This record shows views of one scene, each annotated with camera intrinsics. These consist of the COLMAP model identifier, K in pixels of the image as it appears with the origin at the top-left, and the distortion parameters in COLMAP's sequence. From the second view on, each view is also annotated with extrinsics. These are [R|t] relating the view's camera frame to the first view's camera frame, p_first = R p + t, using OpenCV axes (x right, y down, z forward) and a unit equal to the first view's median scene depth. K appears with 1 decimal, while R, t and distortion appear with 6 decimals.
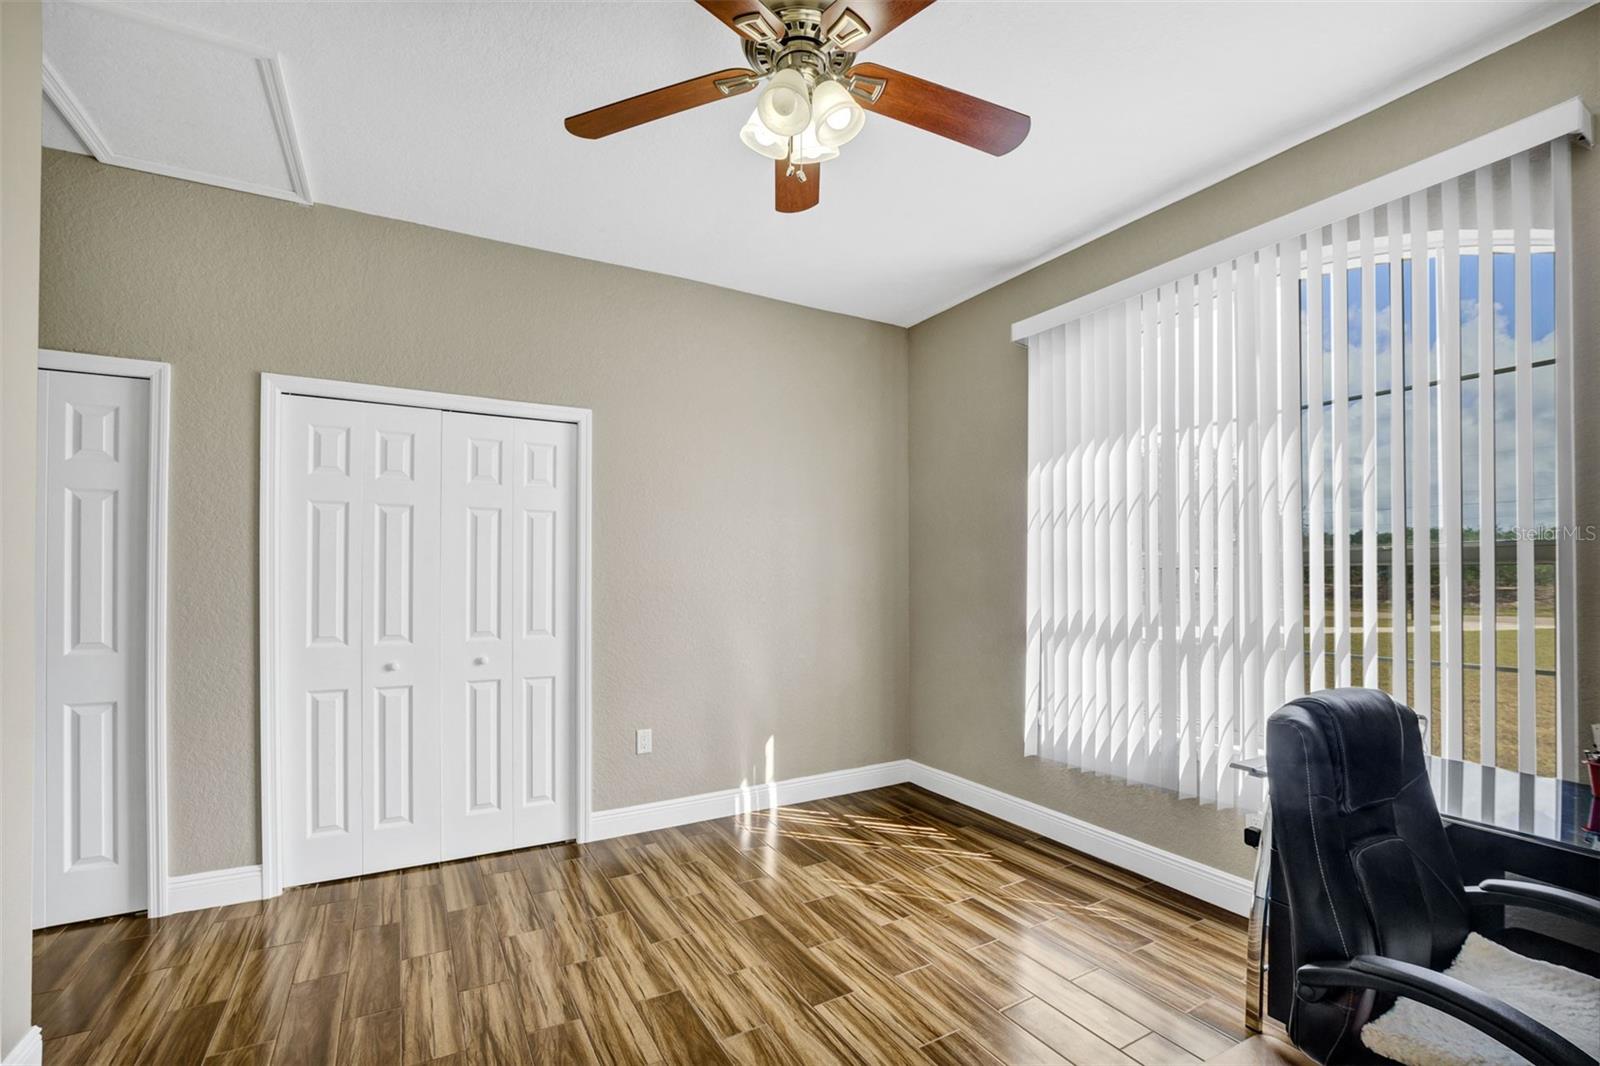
lens RADIAL K [[743.2, 0, 800.4], [0, 743.2, 562.1], [0, 0, 1]] dist [-0.044171, 0.010378]
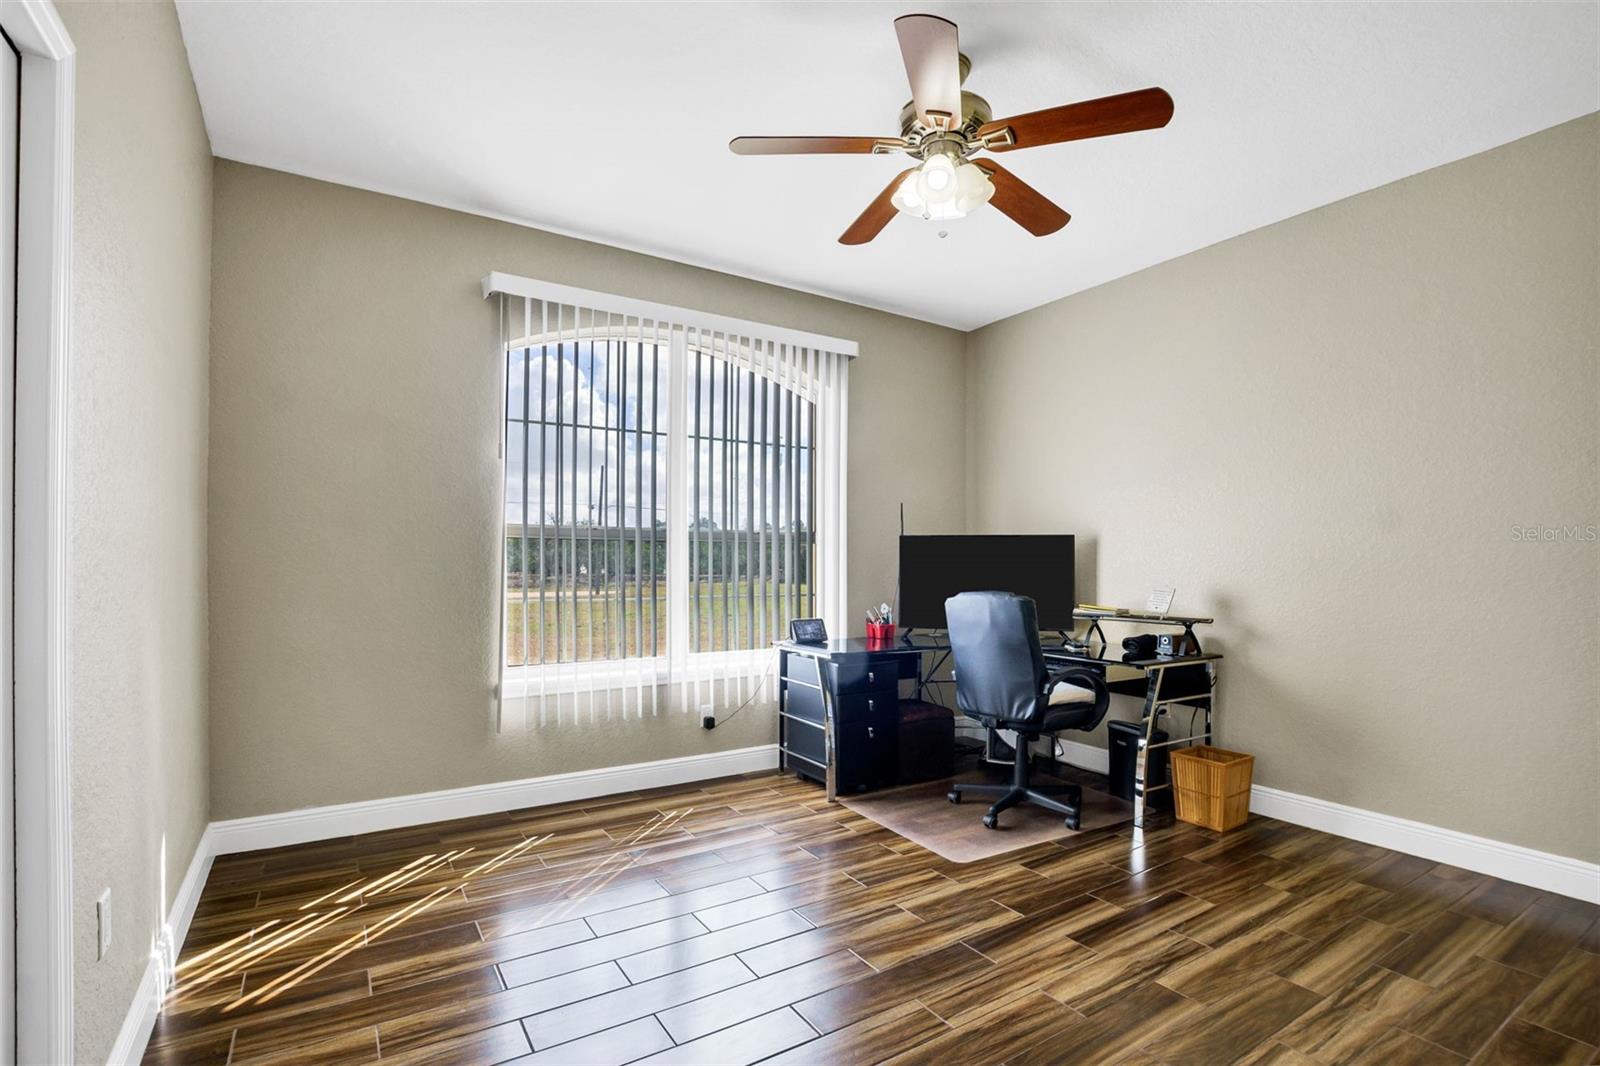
lens RADIAL K [[743.2, 0, 800.4], [0, 743.2, 562.1], [0, 0, 1]] dist [-0.044171, 0.010378]
pose [[-0.071528, 0.005810, 0.997422, -1.019793], [-0.018068, 0.999811, -0.007119, 0.064820], [-0.997275, -0.018530, -0.071410, 1.048925]]
